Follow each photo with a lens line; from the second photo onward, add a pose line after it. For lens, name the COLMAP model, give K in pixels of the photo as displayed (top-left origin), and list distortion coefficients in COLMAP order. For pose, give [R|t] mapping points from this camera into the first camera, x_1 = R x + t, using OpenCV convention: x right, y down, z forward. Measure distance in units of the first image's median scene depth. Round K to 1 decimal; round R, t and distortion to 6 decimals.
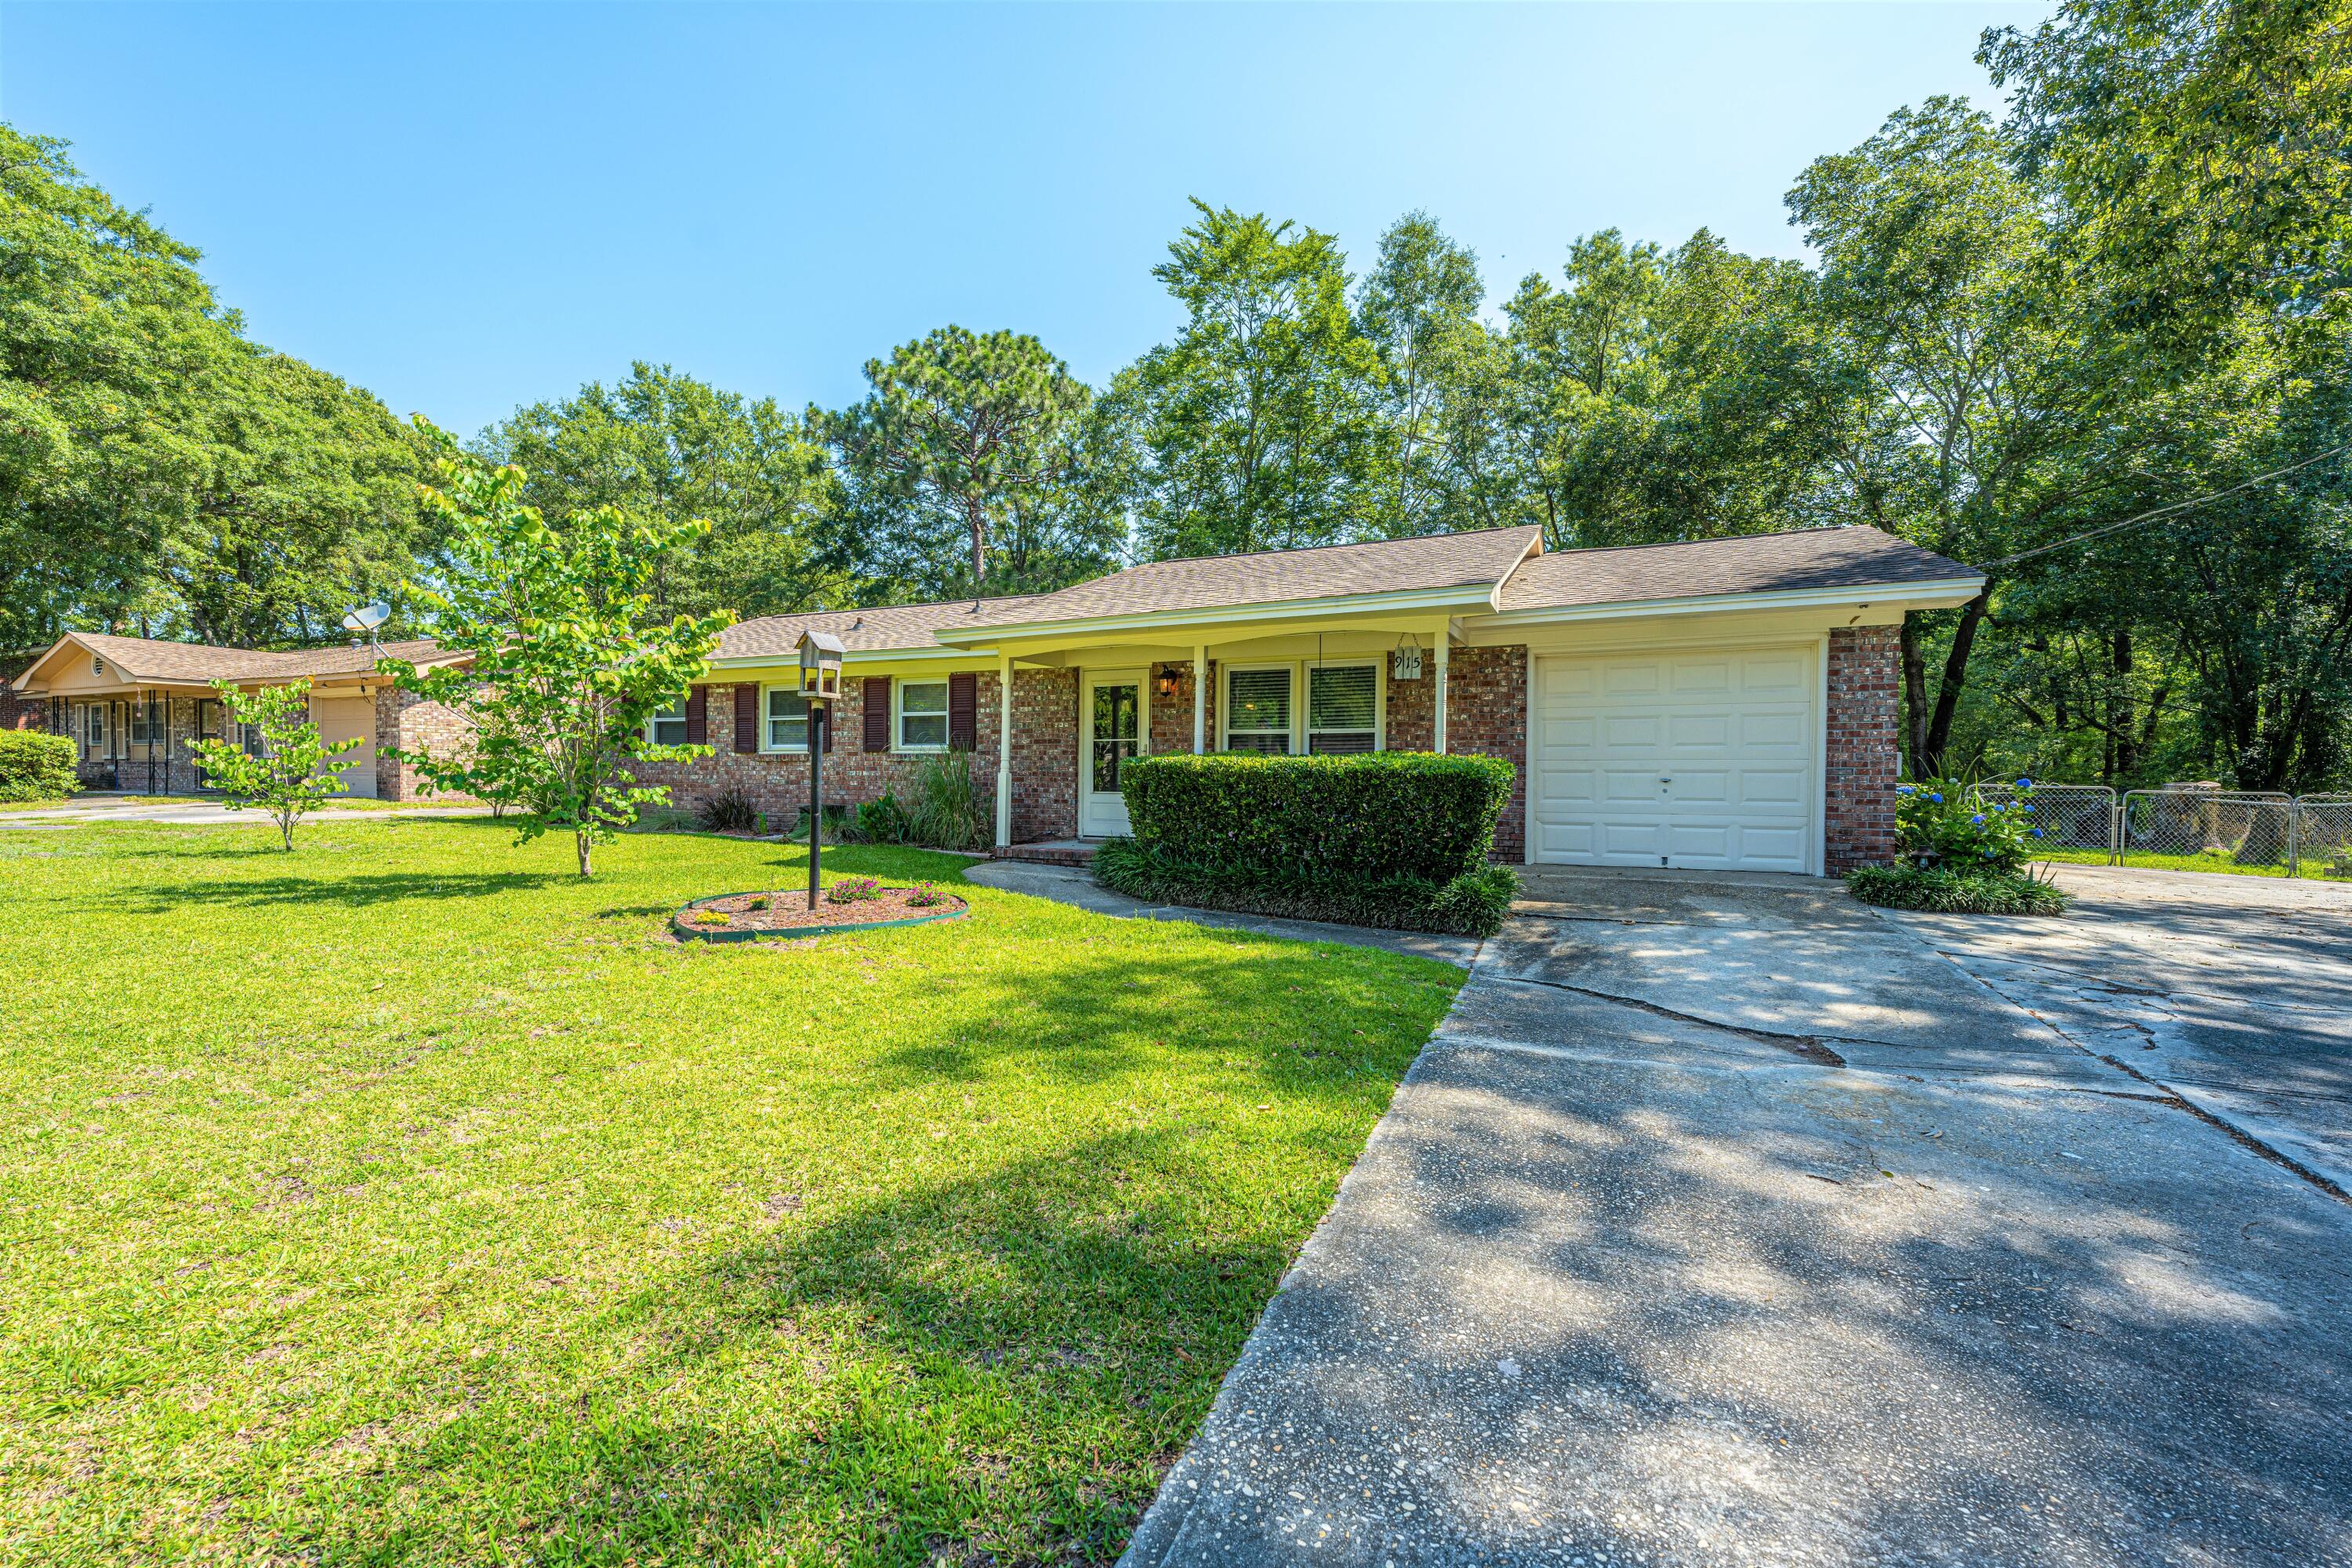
lens RADIAL K [[928.7, 0, 1179.3], [0, 928.7, 780.3], [0, 0, 1]] dist [-0.008433, 0.000880]
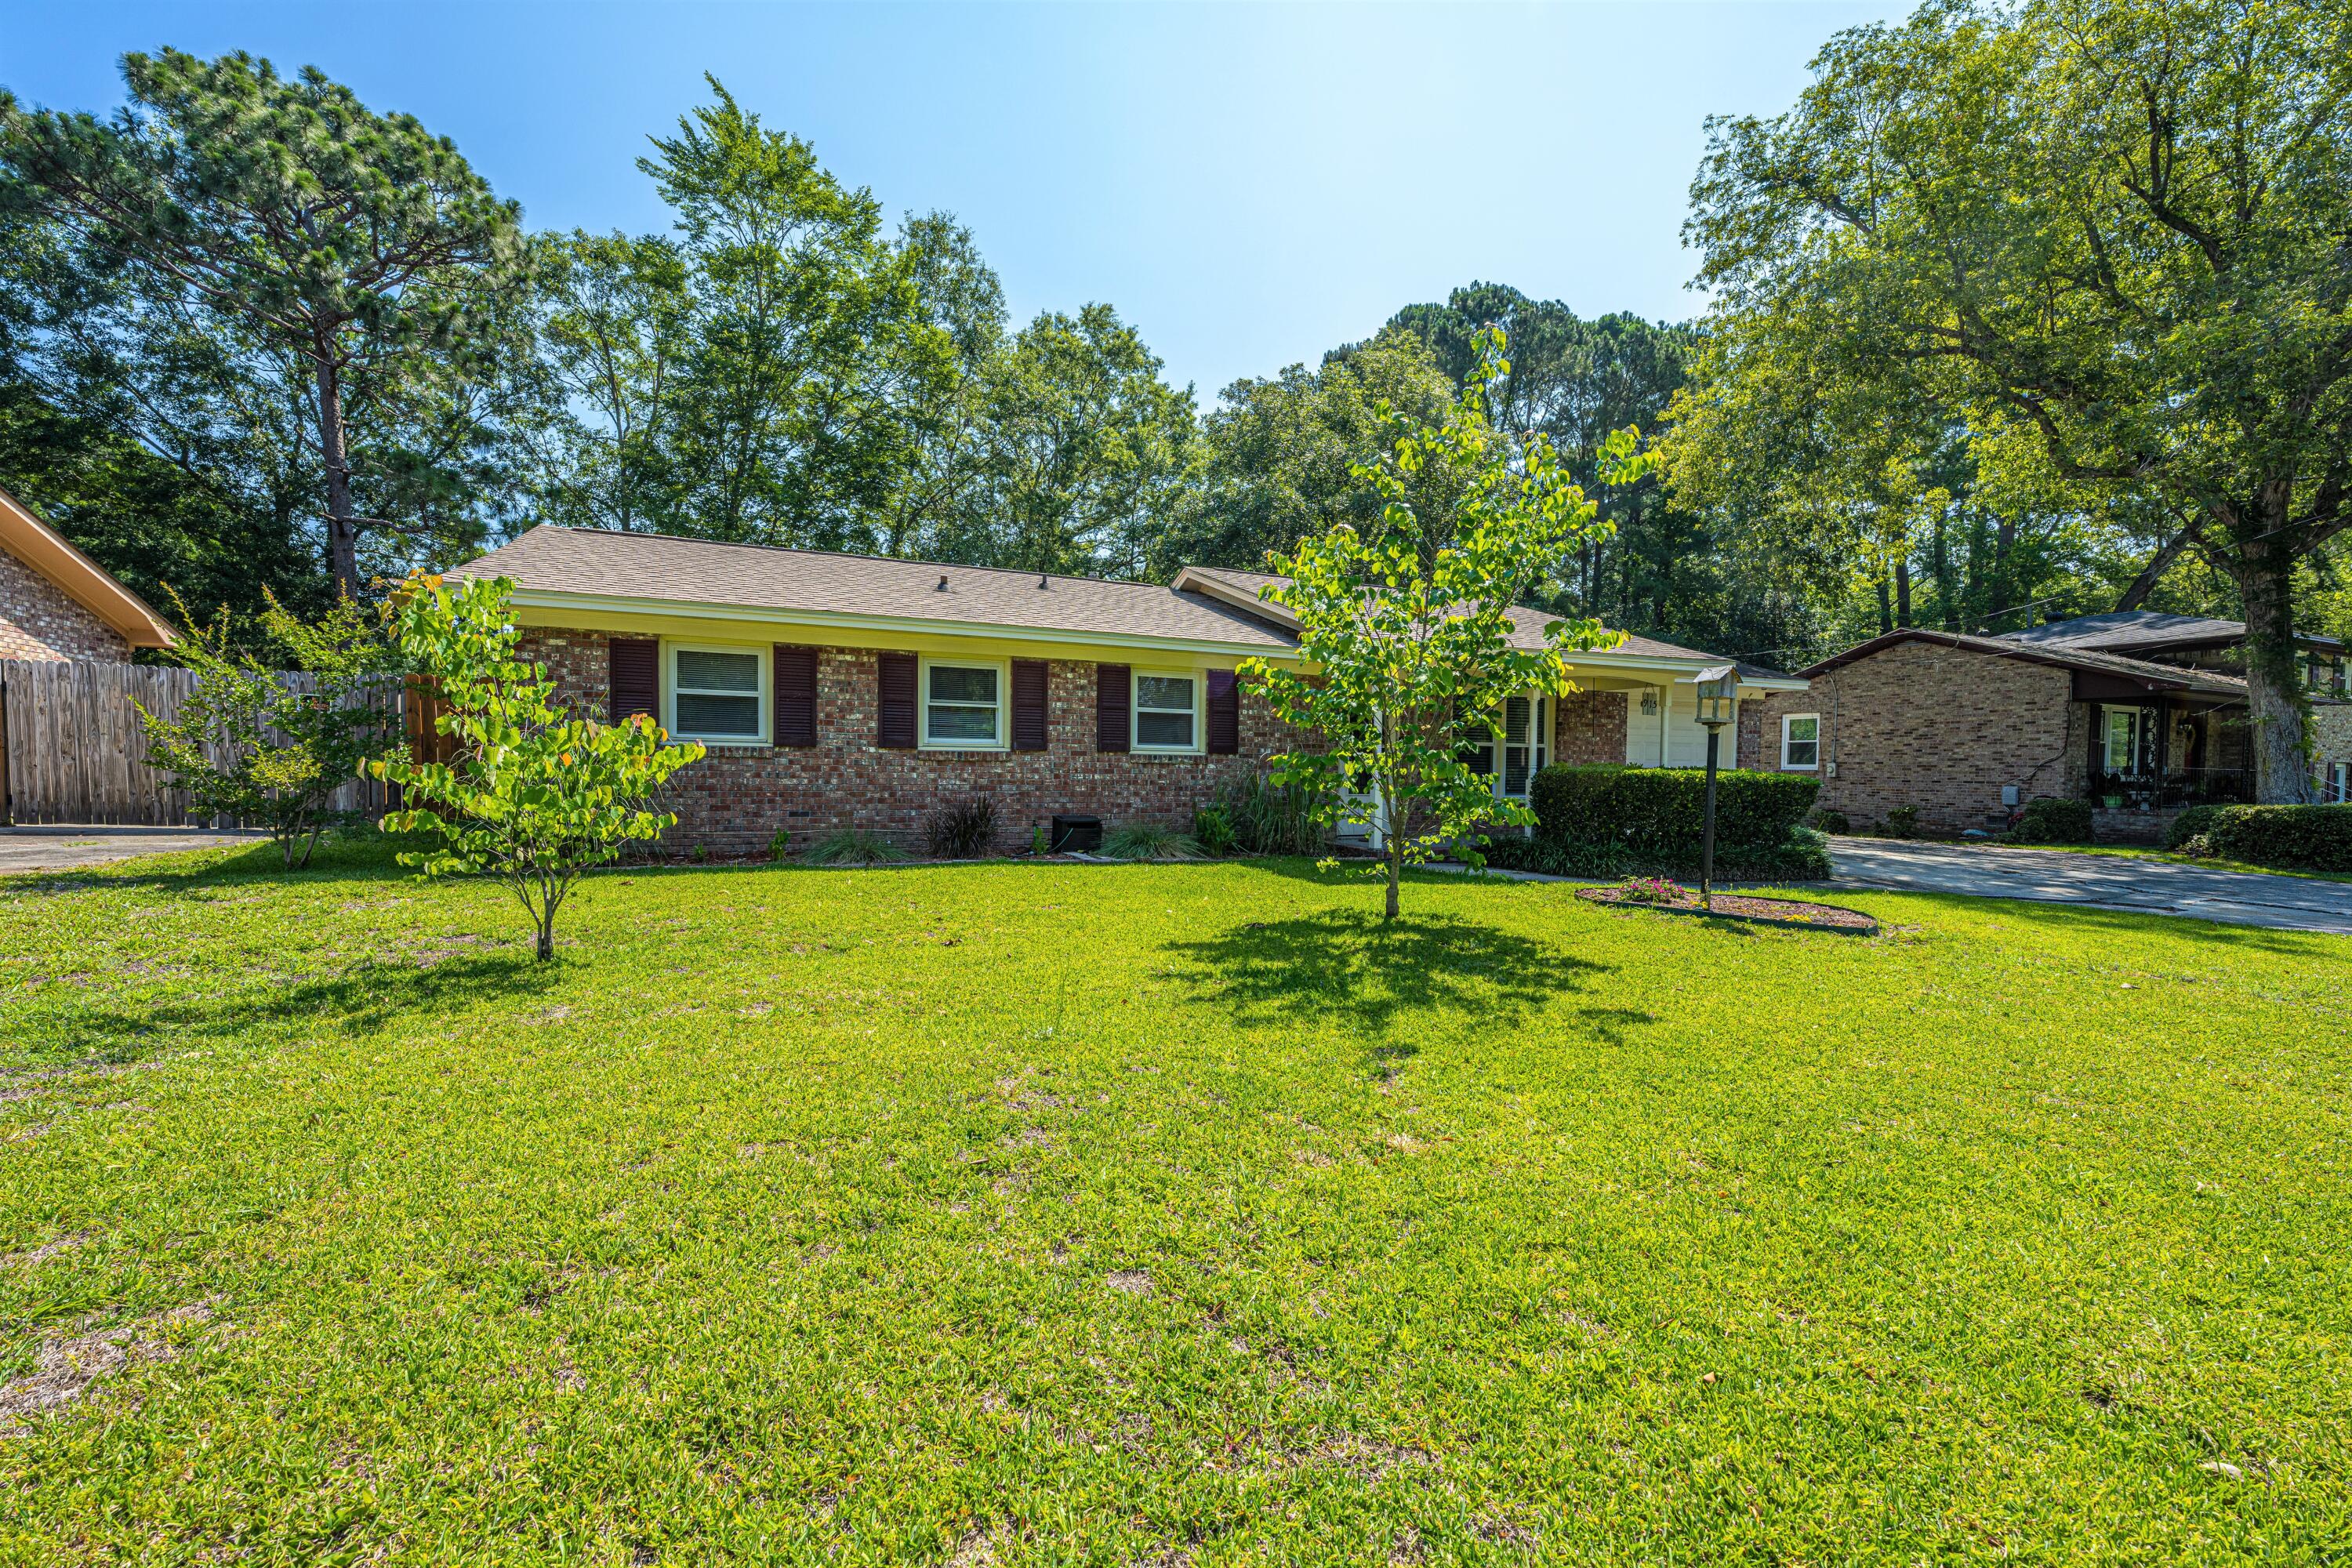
lens RADIAL K [[928.7, 0, 1179.1], [0, 928.7, 792.0], [0, 0, 1]] dist [-0.008433, 0.000880]
pose [[0.697479, -0.010758, 0.716524, -0.721900], [-0.001311, 0.999866, 0.016288, -0.006287], [-0.716604, -0.012300, 0.697372, 0.290887]]
